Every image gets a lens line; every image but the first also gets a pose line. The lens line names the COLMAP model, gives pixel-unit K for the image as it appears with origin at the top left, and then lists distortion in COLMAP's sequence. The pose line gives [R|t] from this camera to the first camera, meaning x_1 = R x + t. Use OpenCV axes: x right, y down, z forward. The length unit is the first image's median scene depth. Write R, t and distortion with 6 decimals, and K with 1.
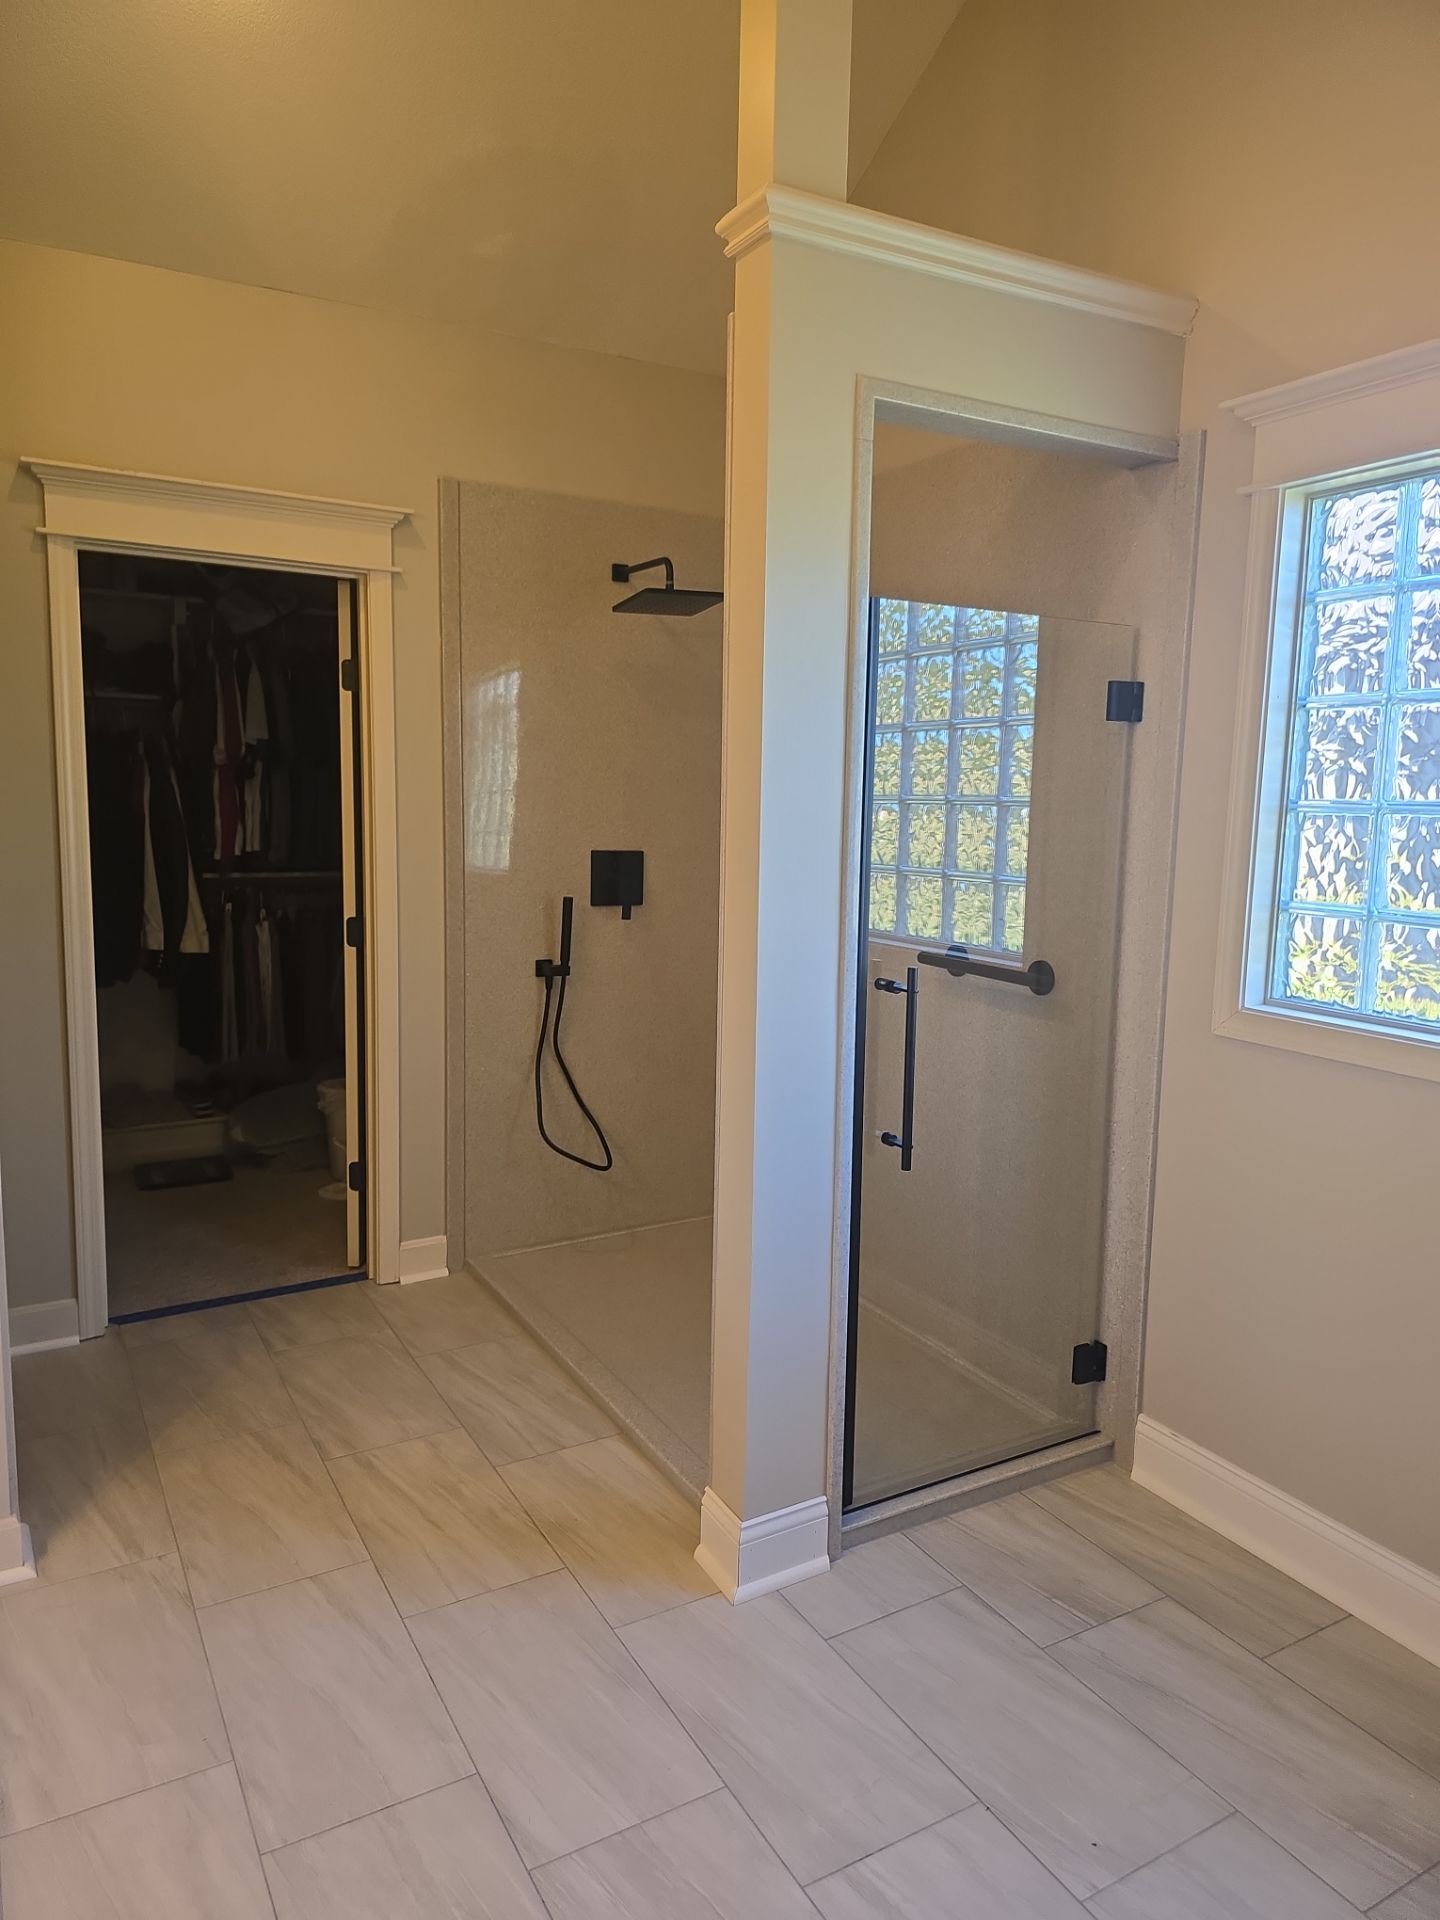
lens RADIAL K [[1281.8, 0, 731.6], [0, 1281.8, 952.7], [0, 0, 1]] dist [0.061039, -0.055675]
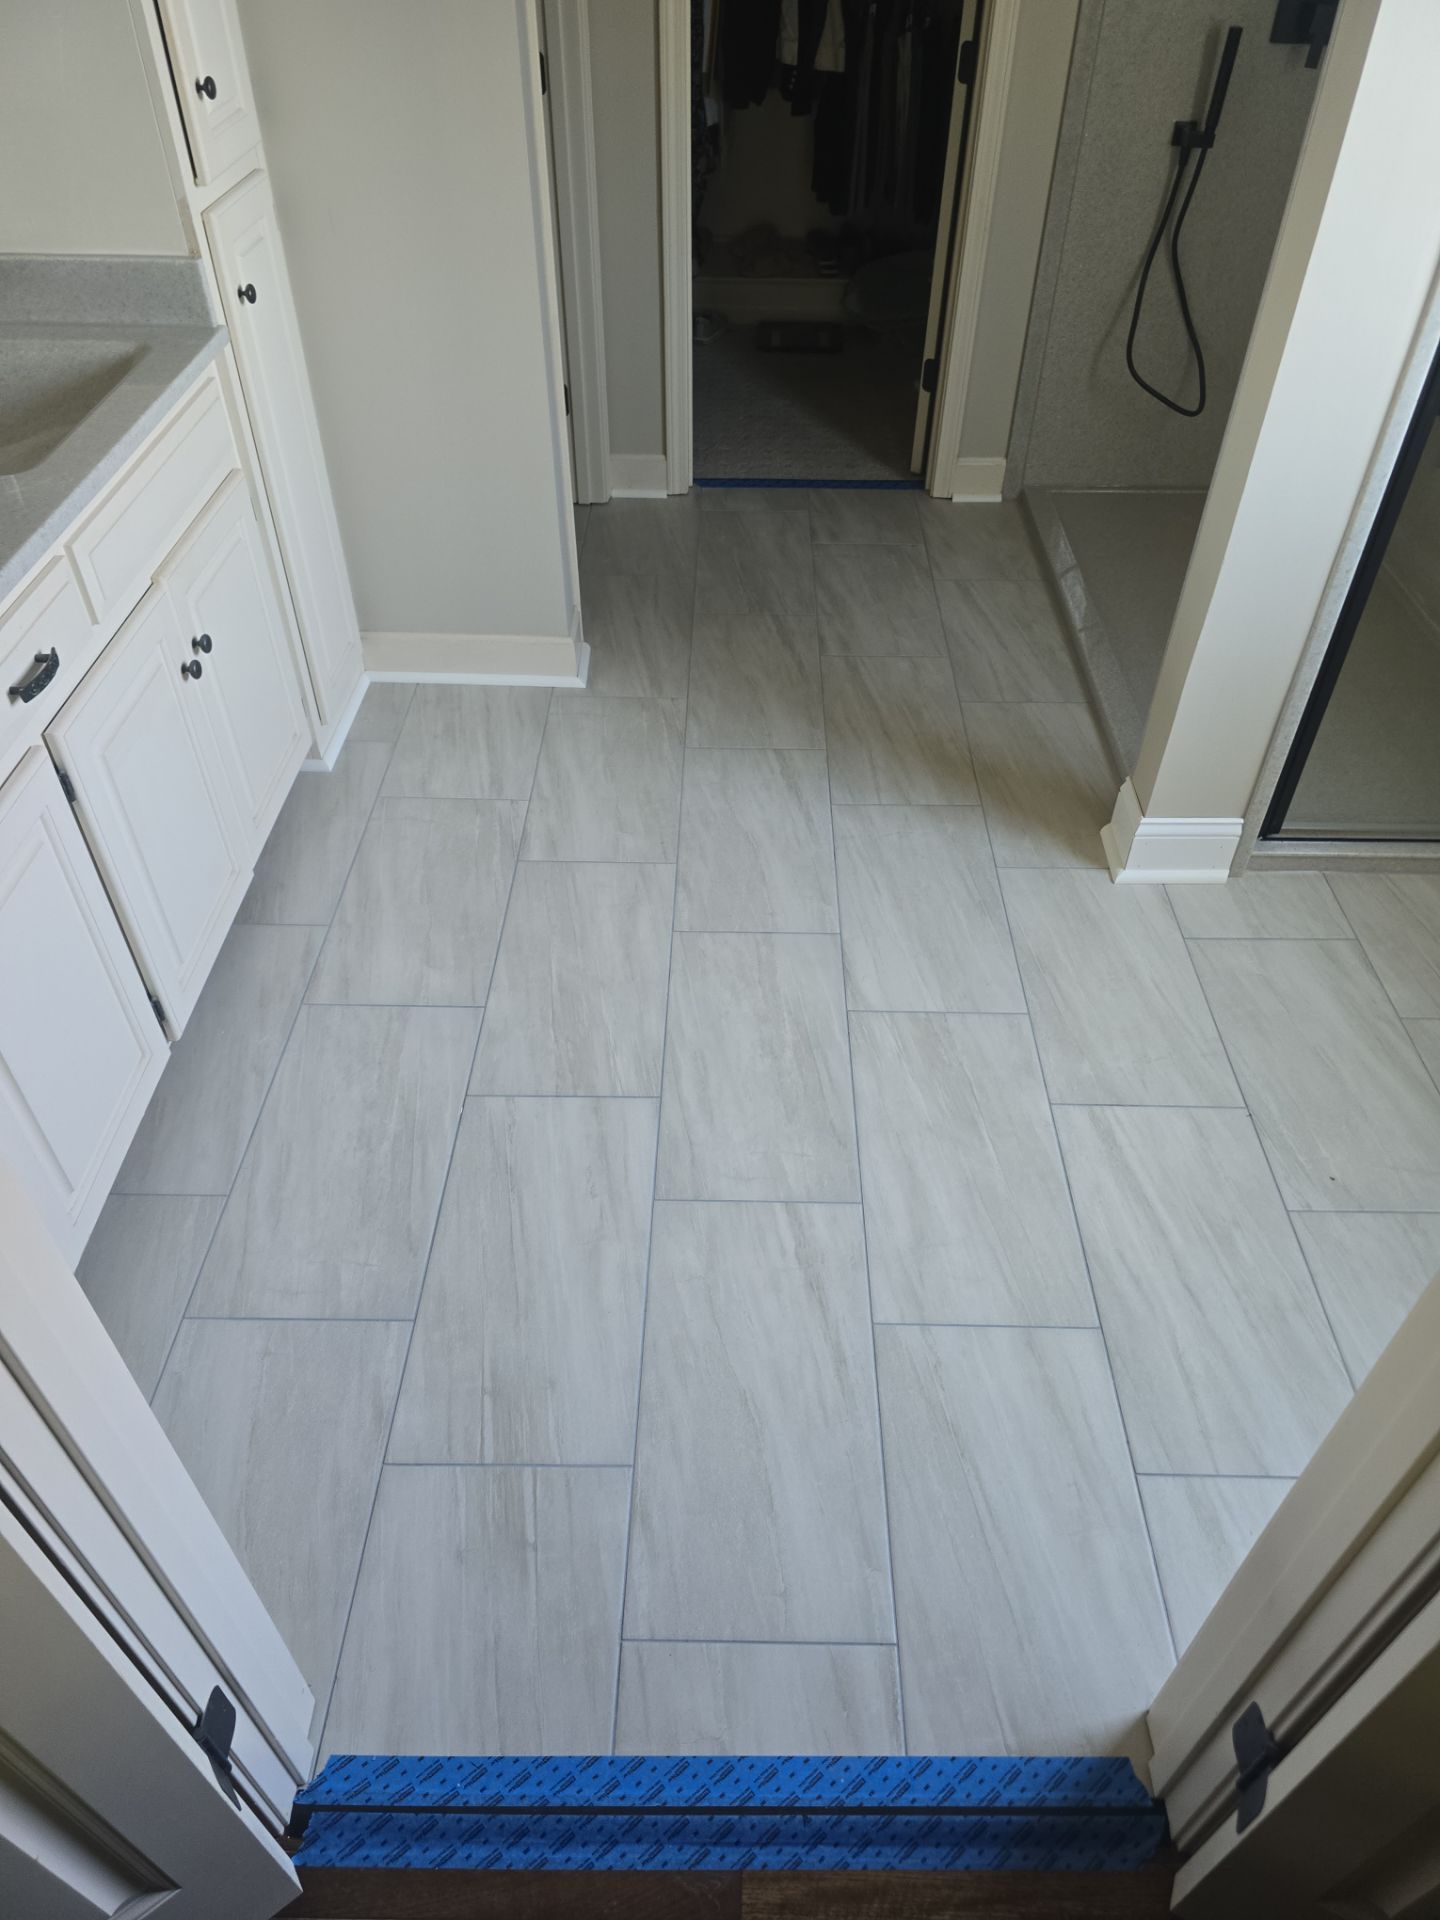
lens RADIAL K [[1281.8, 0, 735.2], [0, 1281.8, 954.2], [0, 0, 1]] dist [0.061039, -0.055675]
pose [[0.860666, 0.338144, -0.380673, 0.118805], [-0.063531, 0.813110, 0.578633, -0.030930], [0.505190, -0.473826, 0.721299, 0.040322]]
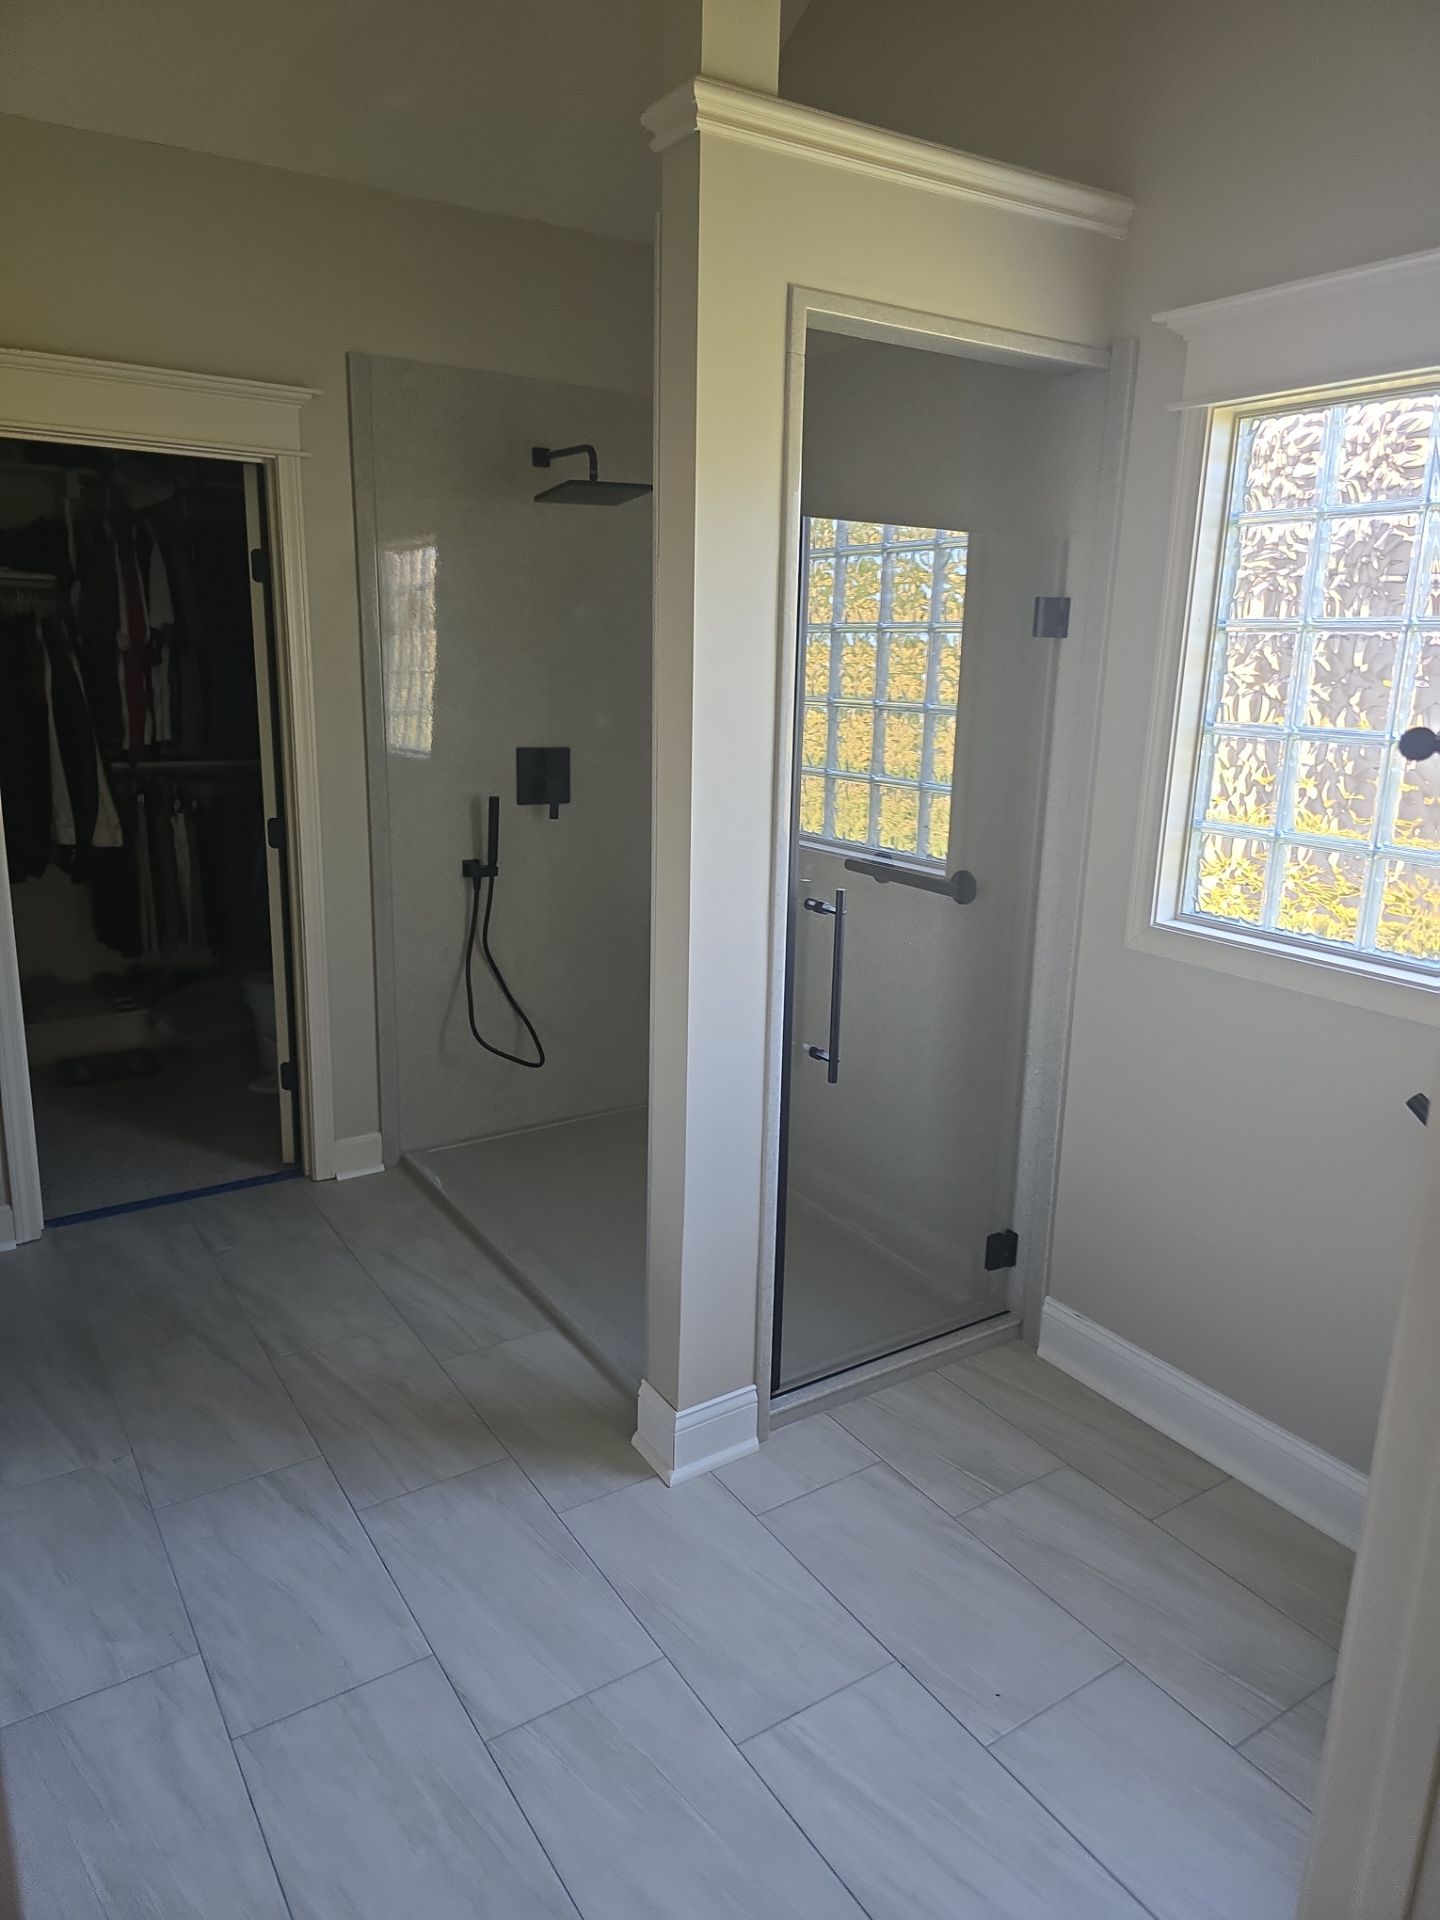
lens RADIAL K [[1281.8, 0, 732.4], [0, 1281.8, 954.1], [0, 0, 1]] dist [0.061039, -0.055675]
pose [[0.998307, -0.008209, 0.057577, -0.003016], [0.001909, 0.994080, 0.108636, -0.037810], [-0.058128, -0.108342, 0.992413, -0.011152]]
